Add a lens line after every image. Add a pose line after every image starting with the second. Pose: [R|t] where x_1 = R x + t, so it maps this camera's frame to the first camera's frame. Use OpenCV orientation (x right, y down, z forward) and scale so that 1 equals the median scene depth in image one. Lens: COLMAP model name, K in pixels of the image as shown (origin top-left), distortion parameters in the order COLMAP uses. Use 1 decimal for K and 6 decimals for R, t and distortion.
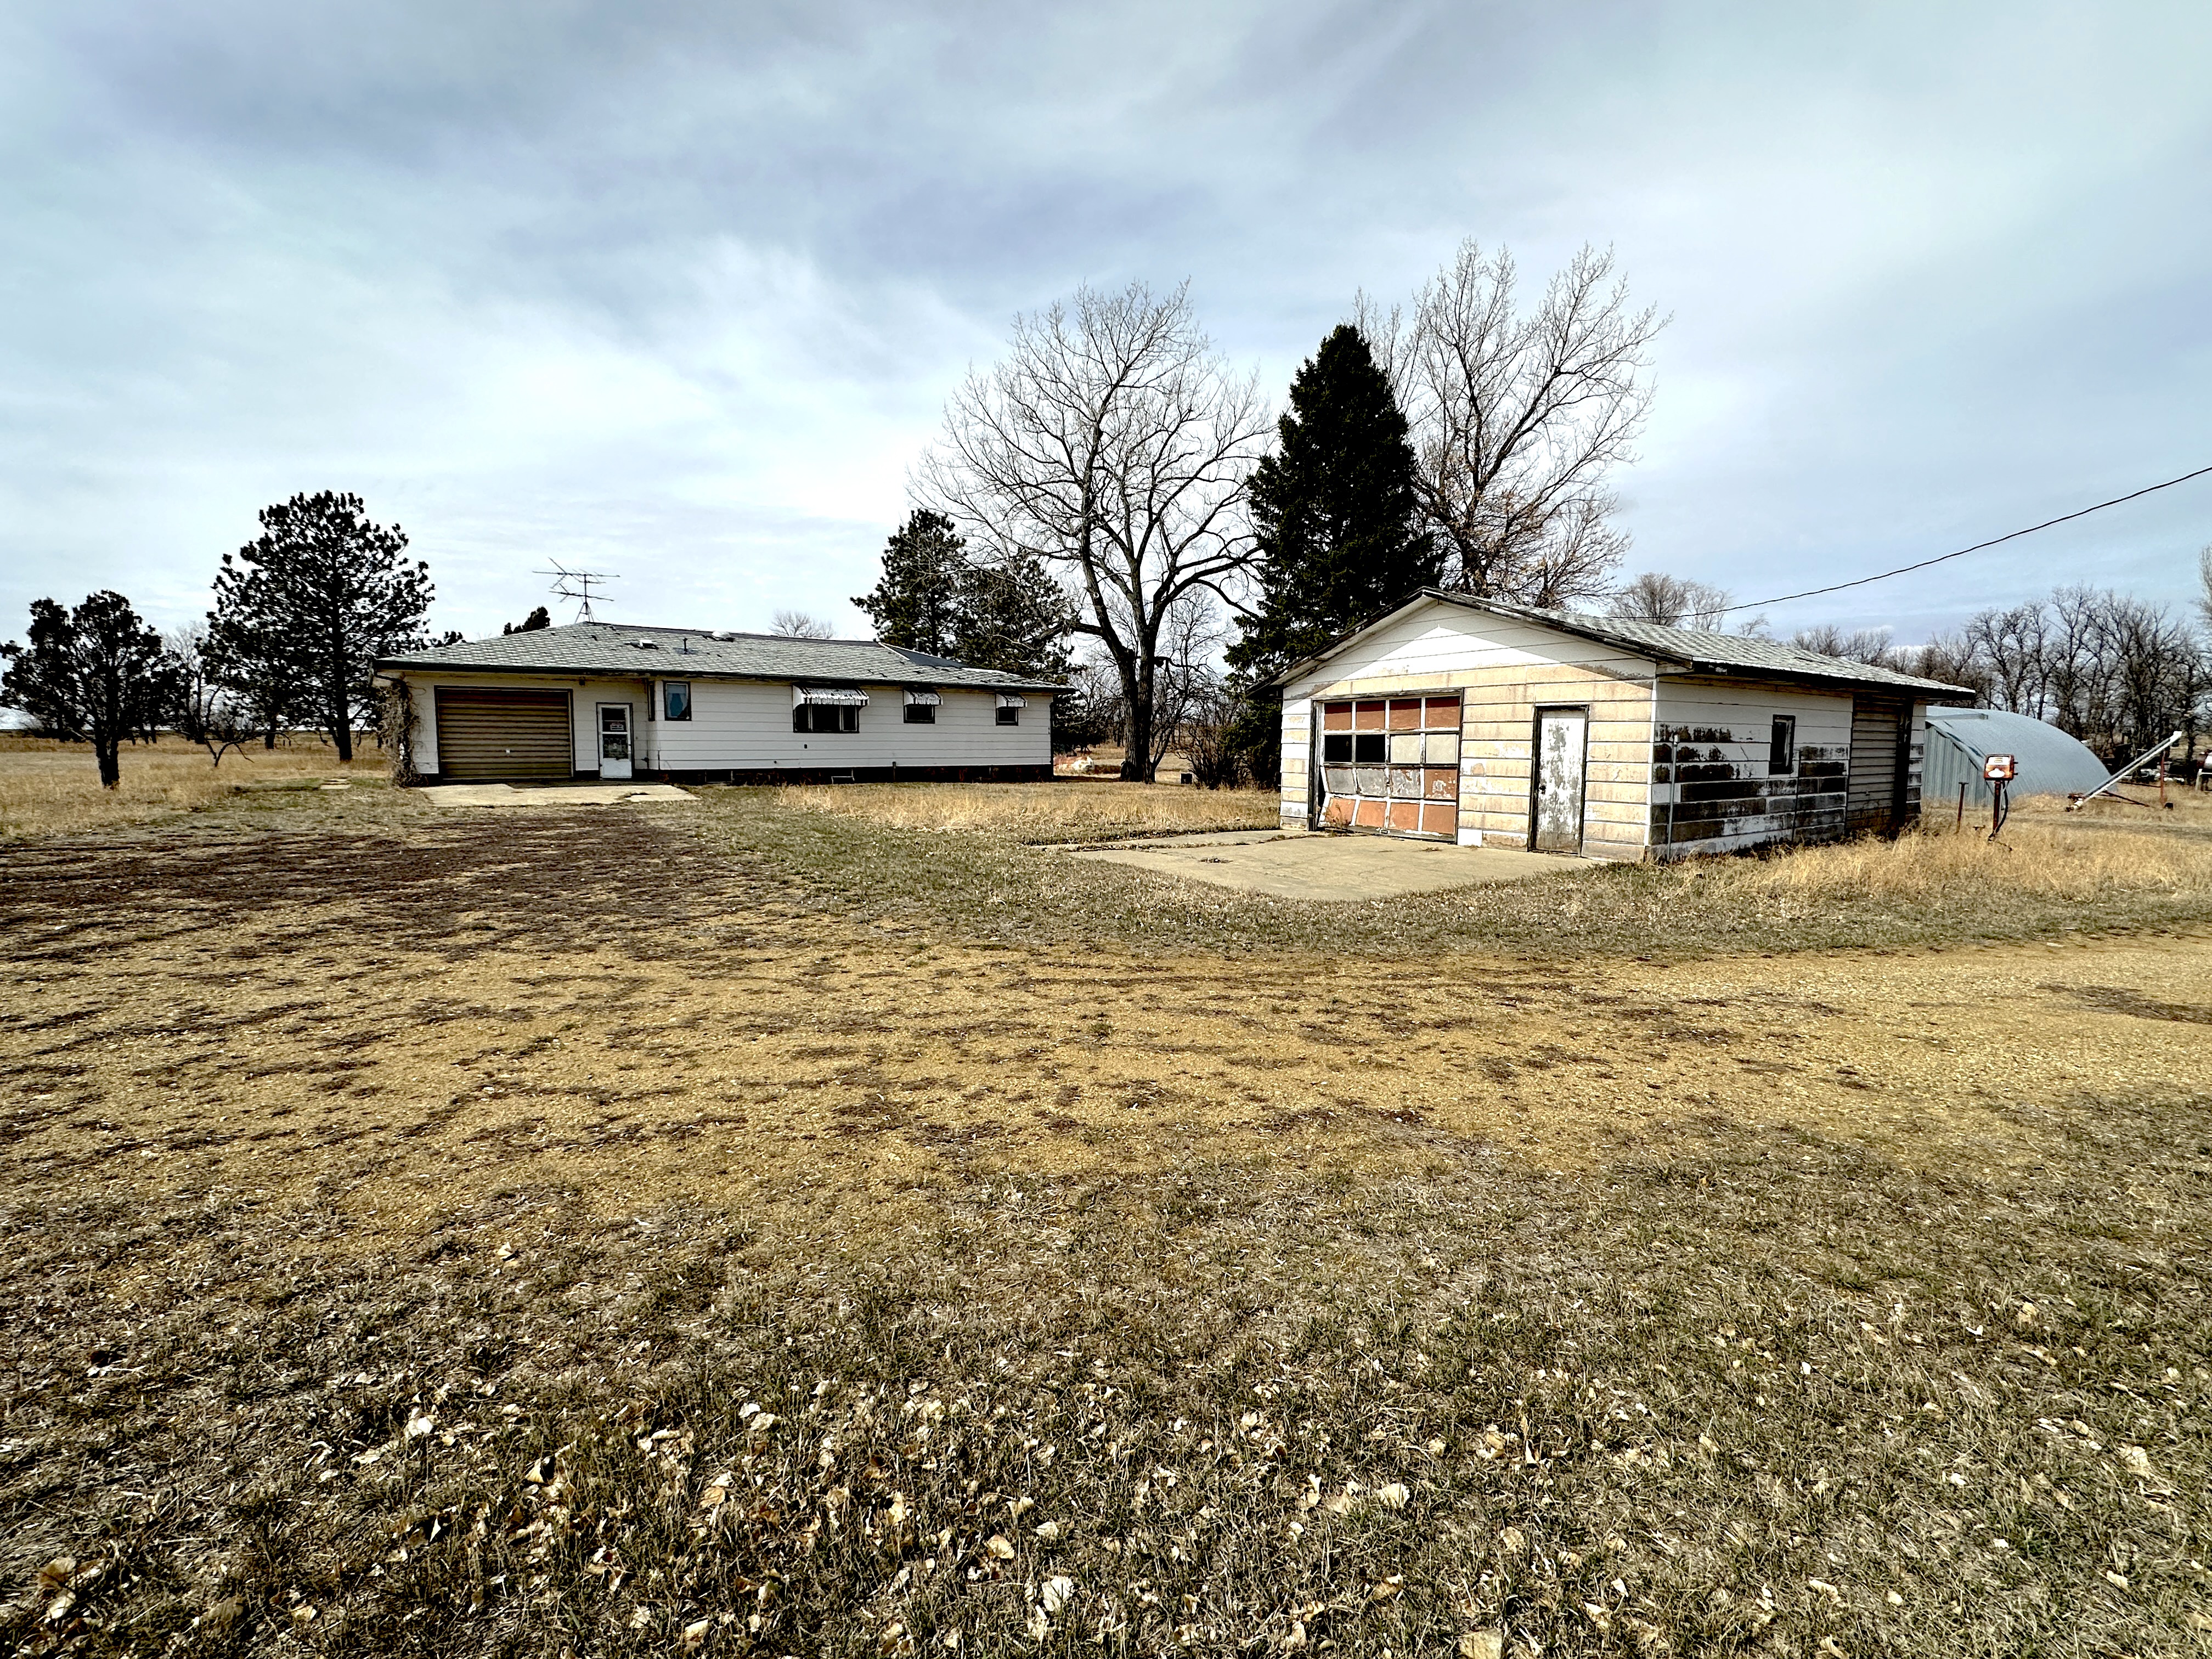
lens RADIAL K [[955.5, 0, 1106.0], [0, 955.5, 829.5], [0, 0, 1]] dist [0.001068, 0.000250]
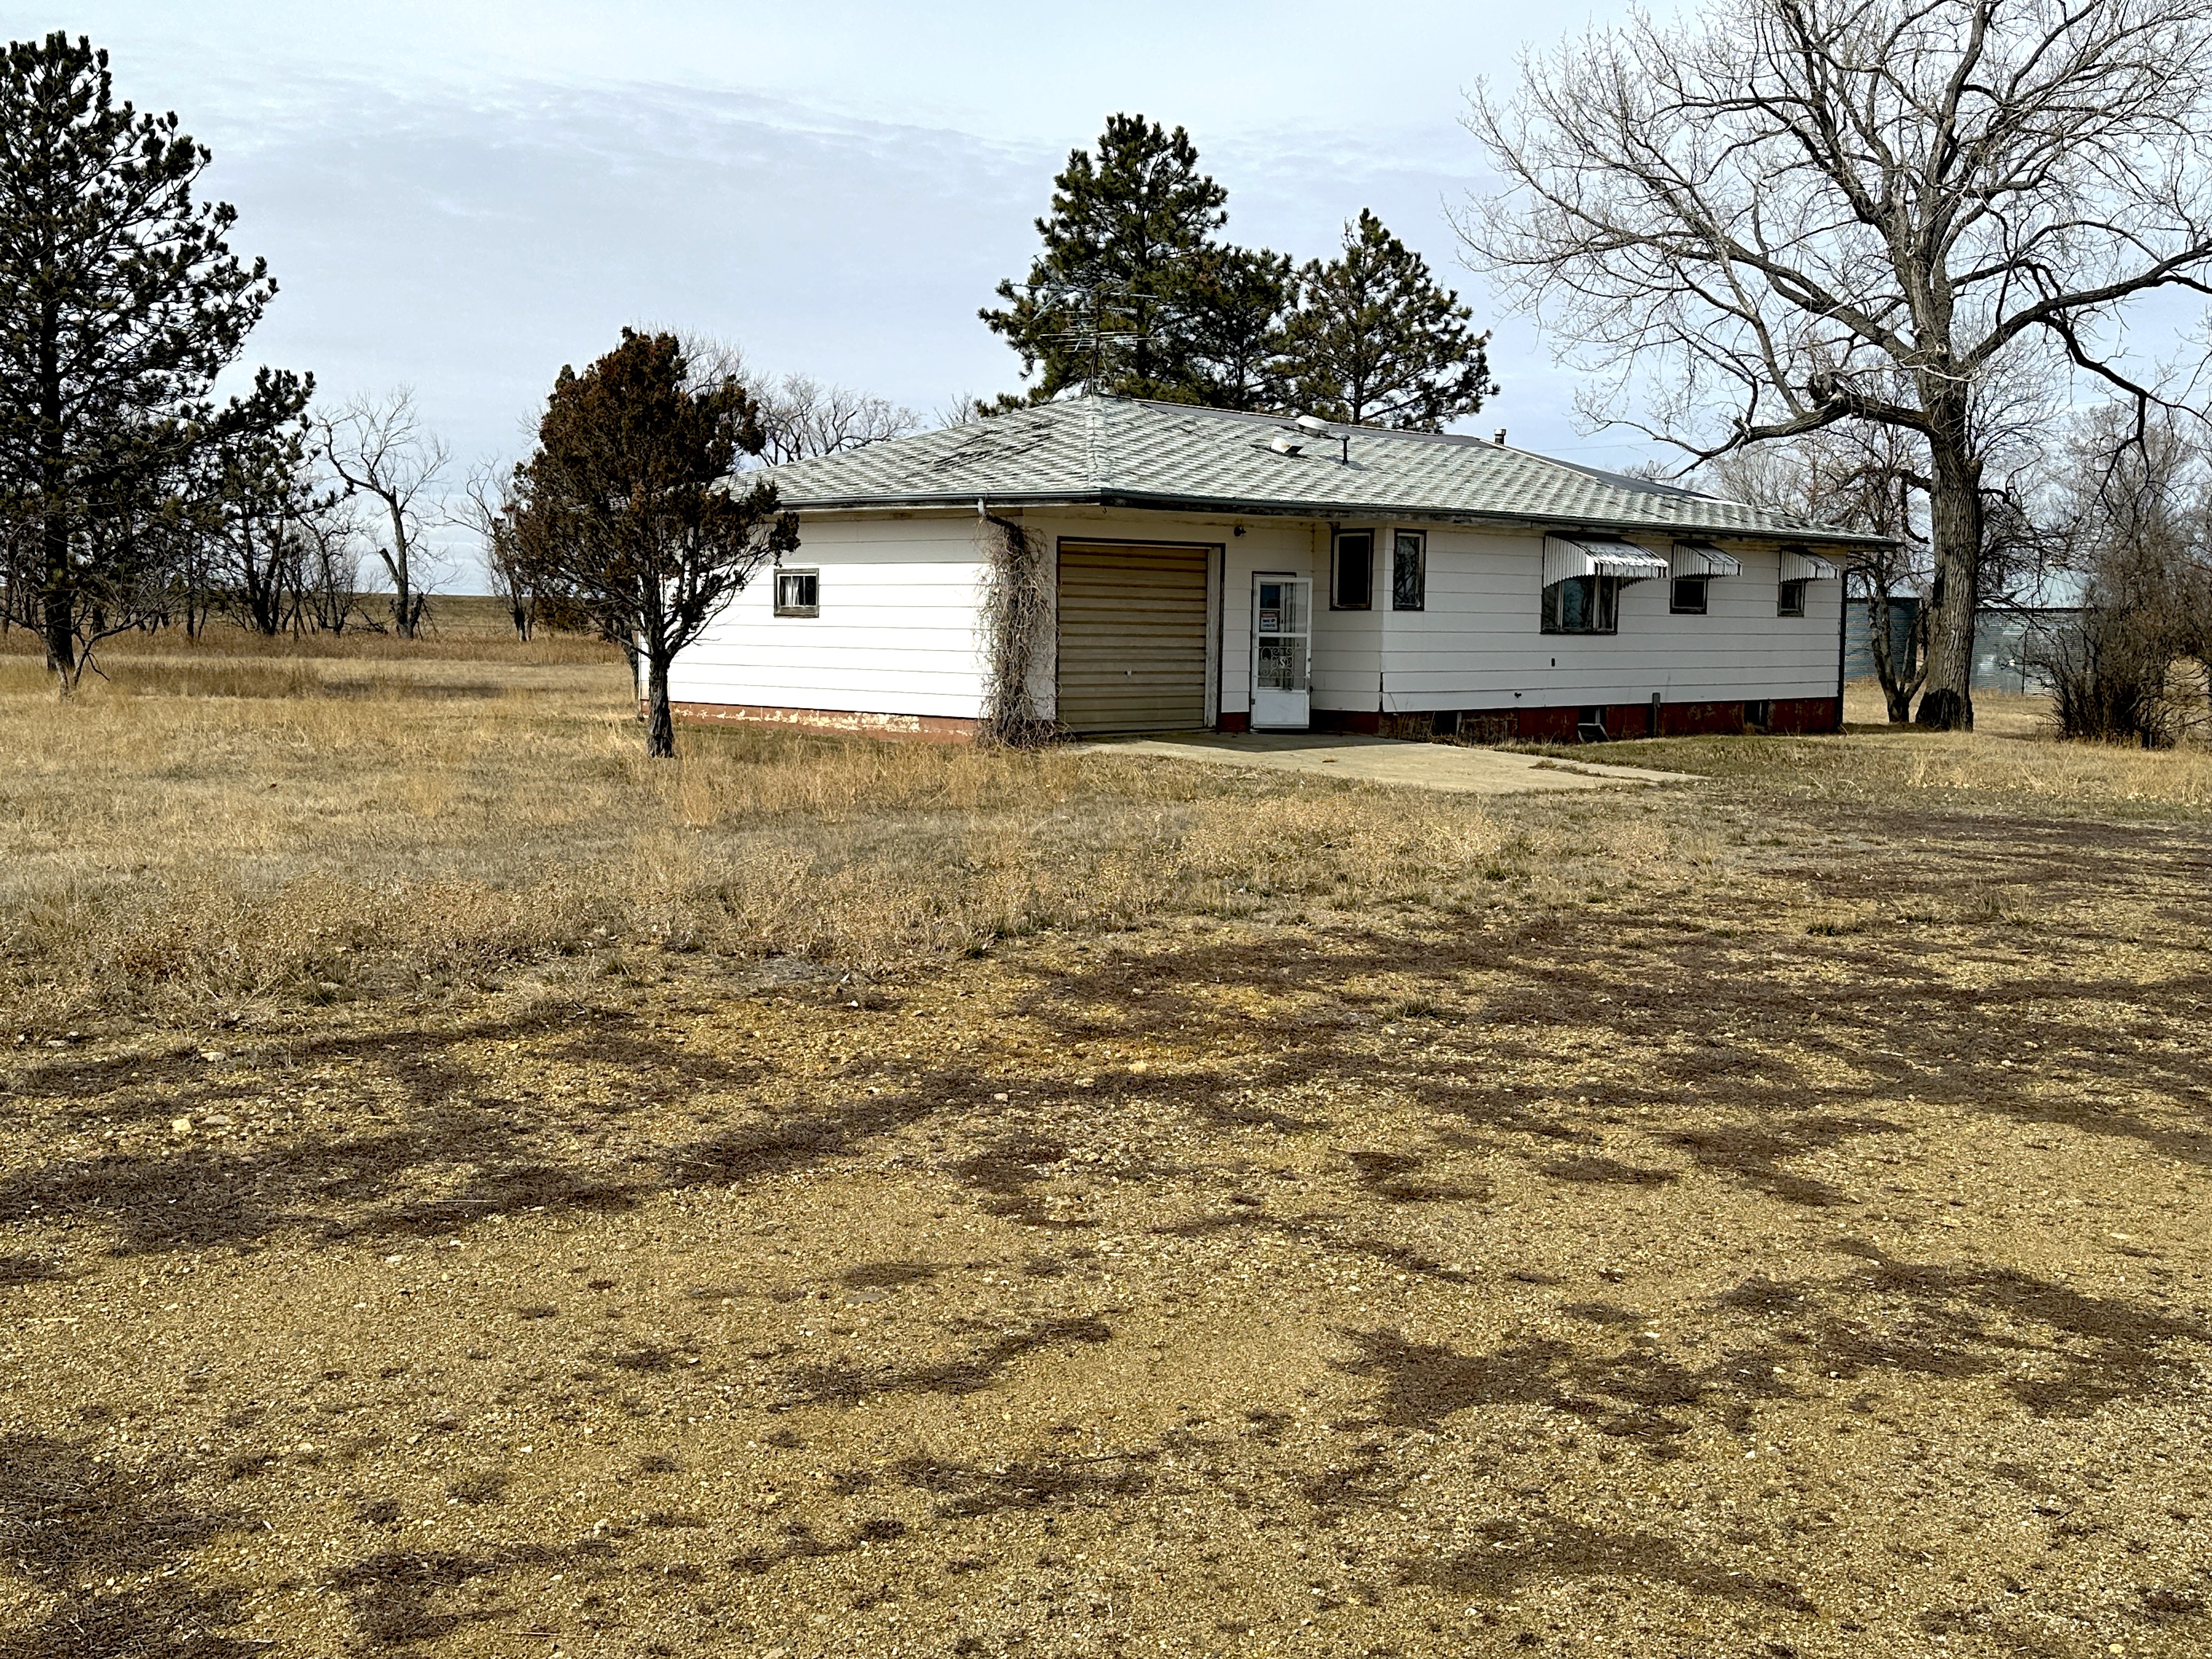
lens RADIAL K [[2239.0, 0, 1106.0], [0, 2239.0, 829.5], [0, 0, 1]] dist [0.160311, -0.339397]
pose [[0.988671, -0.001641, 0.150087, -0.703822], [0.001376, 0.999997, 0.001872, -0.004648], [-0.150089, -0.001644, 0.988671, -0.093084]]
